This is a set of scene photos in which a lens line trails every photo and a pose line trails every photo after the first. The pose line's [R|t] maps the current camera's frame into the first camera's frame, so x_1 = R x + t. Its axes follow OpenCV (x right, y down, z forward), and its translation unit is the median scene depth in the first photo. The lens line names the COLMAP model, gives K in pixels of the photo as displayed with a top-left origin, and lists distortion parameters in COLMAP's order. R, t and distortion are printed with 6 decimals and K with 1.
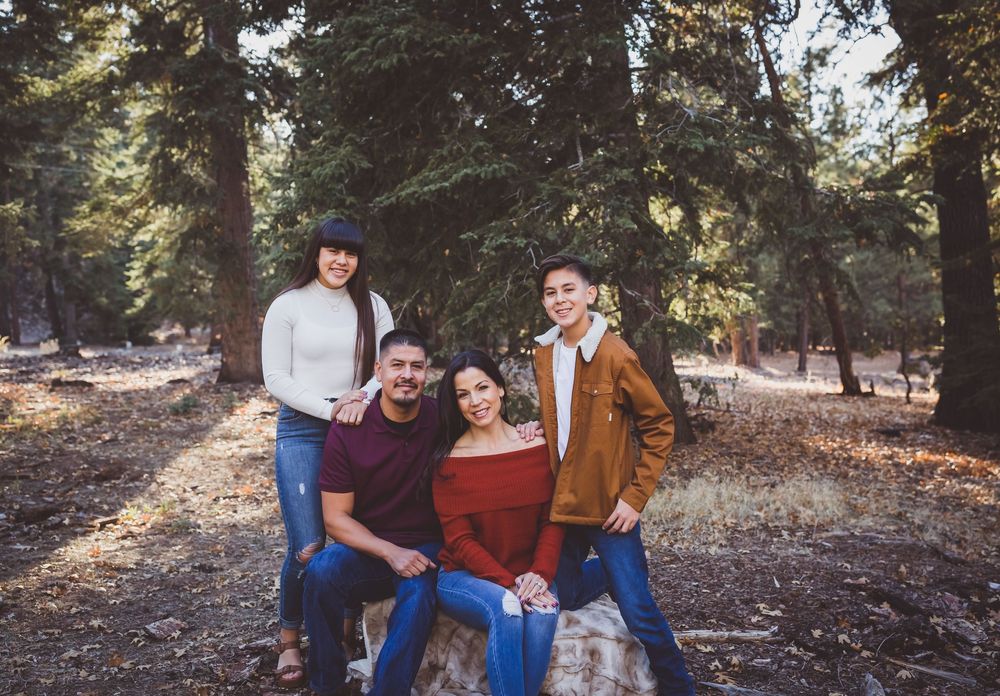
lens RADIAL K [[929.3, 0, 517.4], [0, 929.3, 343.5], [0, 0, 1]] dist [0.001354, -0.002792]
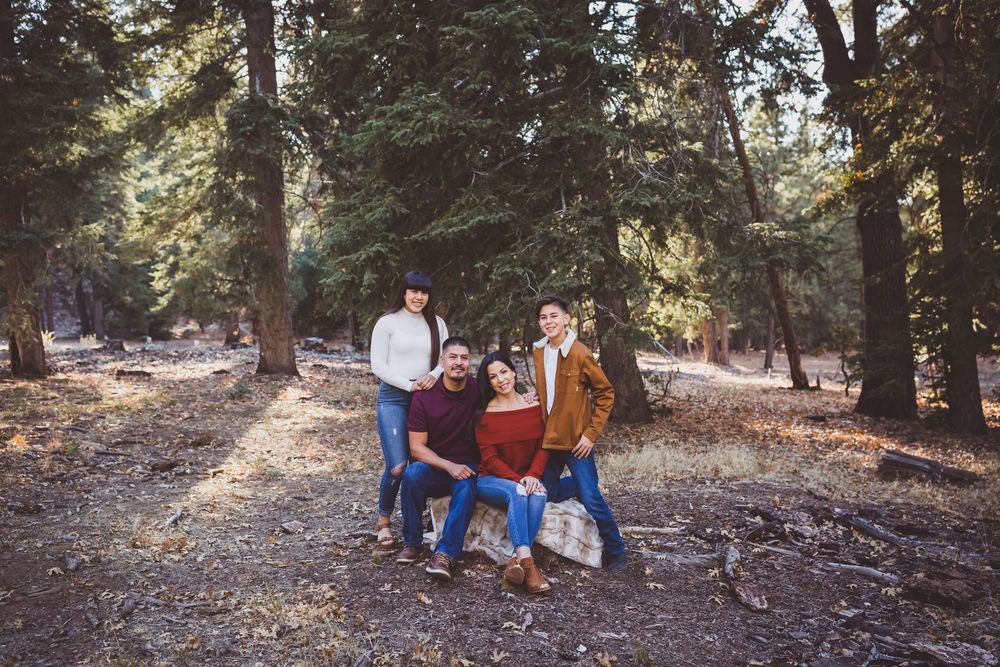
lens RADIAL K [[959.4, 0, 500.0], [0, 959.4, 333.5], [0, 0, 1]] dist [0.005768, -0.028949]
pose [[0.999968, 0.007778, -0.001930, -0.020034], [-0.007790, 0.999950, -0.006272, -0.006221], [0.001881, 0.006287, 0.999978, -0.384425]]
